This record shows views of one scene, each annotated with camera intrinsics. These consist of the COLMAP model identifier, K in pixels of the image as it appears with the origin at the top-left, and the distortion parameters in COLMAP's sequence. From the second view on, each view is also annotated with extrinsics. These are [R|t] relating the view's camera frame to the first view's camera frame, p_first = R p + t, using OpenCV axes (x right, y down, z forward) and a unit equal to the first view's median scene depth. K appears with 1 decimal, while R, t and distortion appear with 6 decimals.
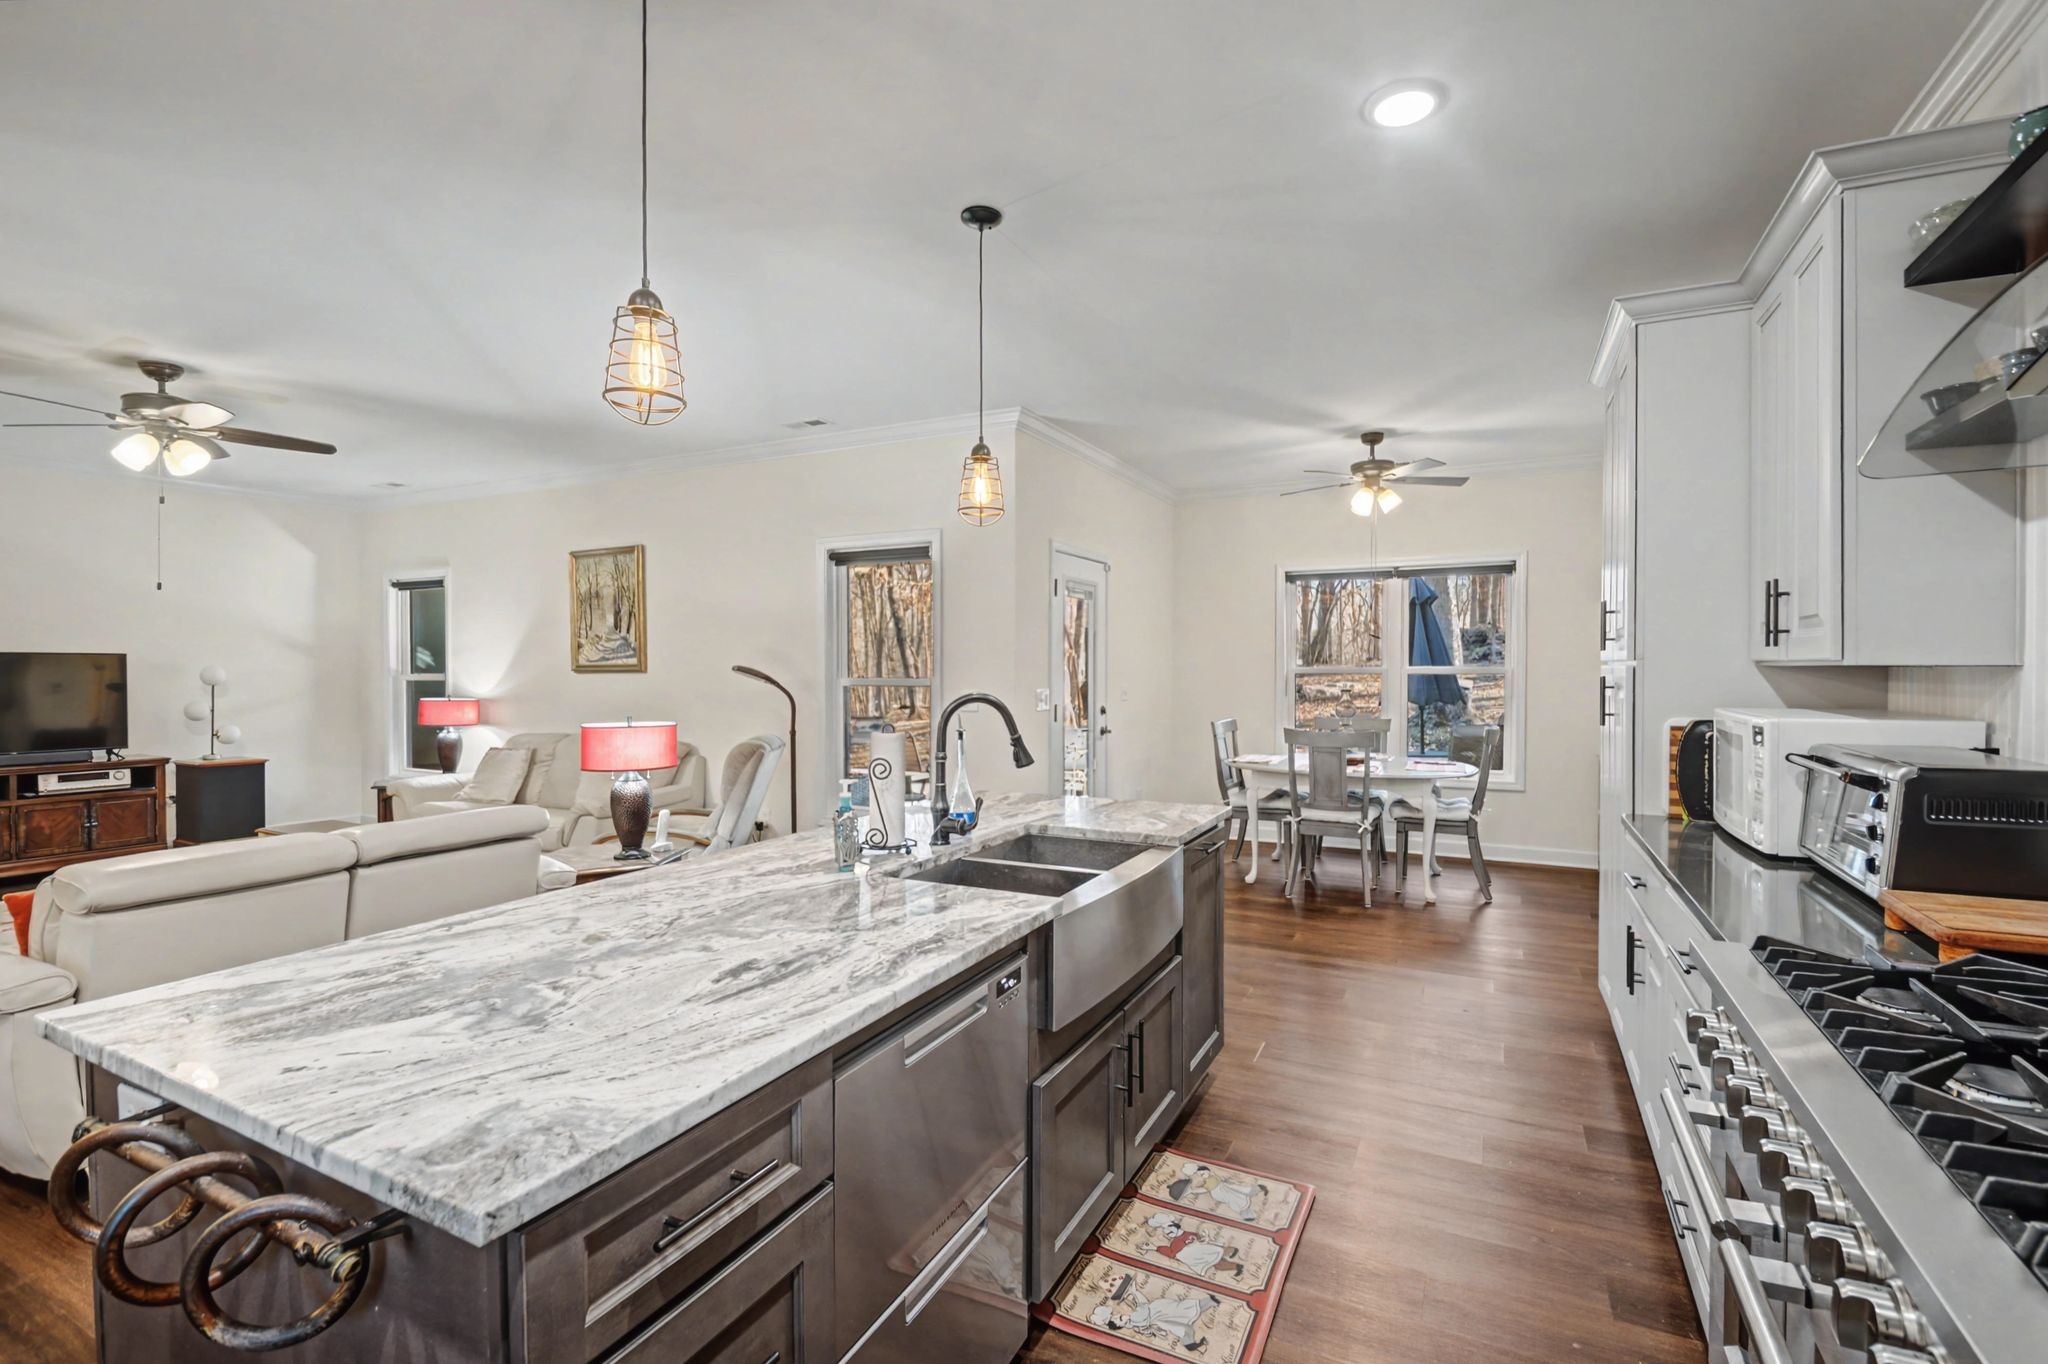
lens RADIAL K [[924.0, 0, 1042.7], [0, 924.0, 676.6], [0, 0, 1]] dist [-0.009413, -0.004273]
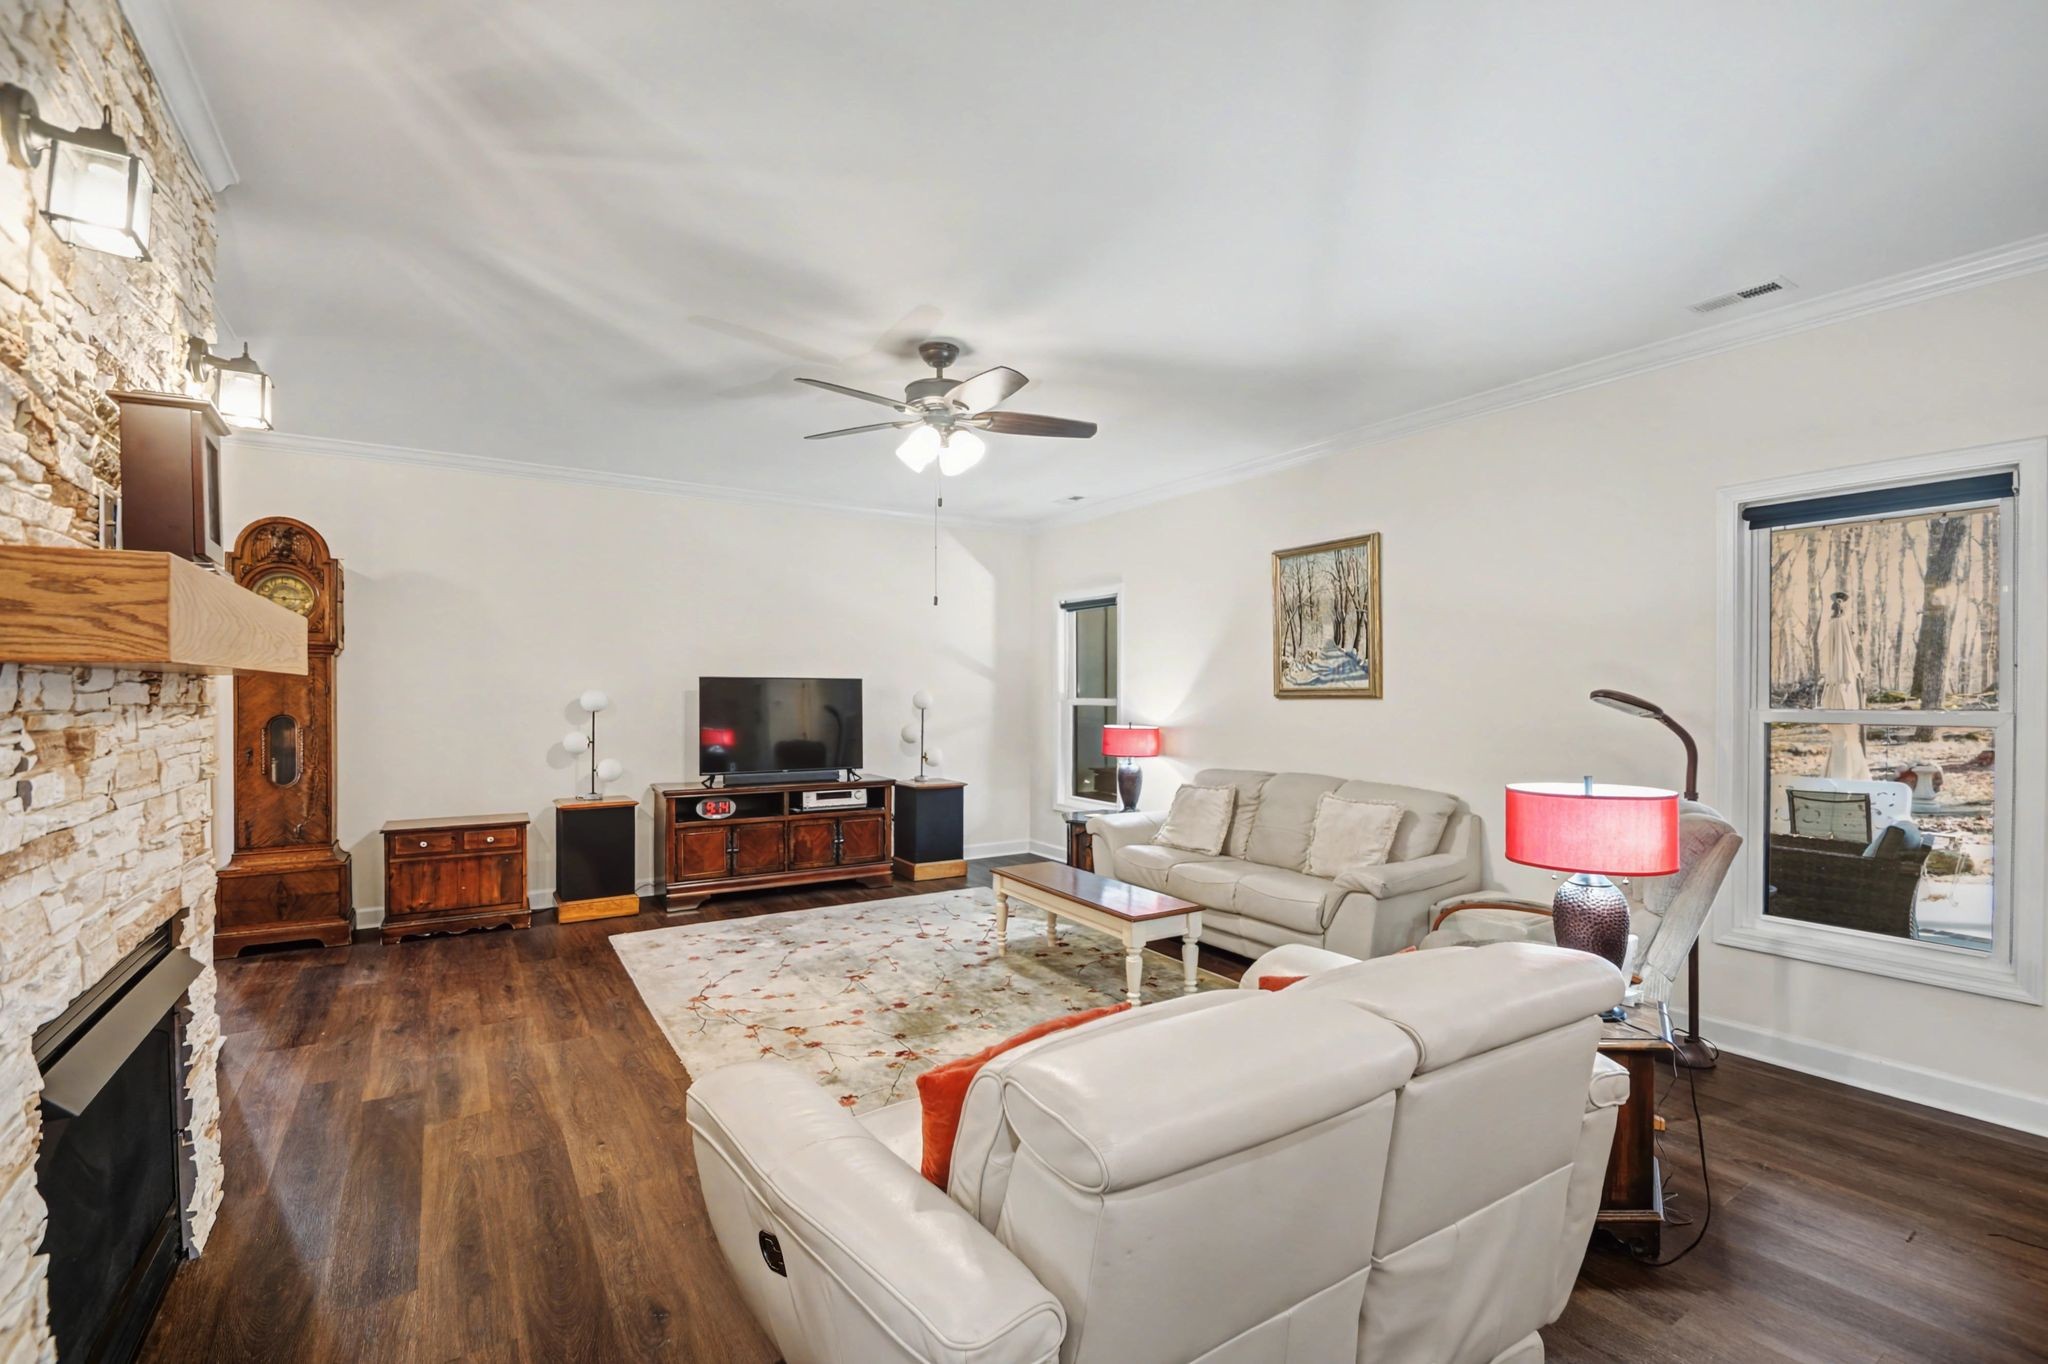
lens RADIAL K [[924.0, 0, 1019.1], [0, 924.0, 687.7], [0, 0, 1]] dist [-0.009413, -0.004273]
pose [[0.844918, -0.003295, -0.534885, -0.274106], [-0.003353, 0.999929, -0.011456, -0.003677], [0.534885, 0.011473, 0.844847, 0.188496]]
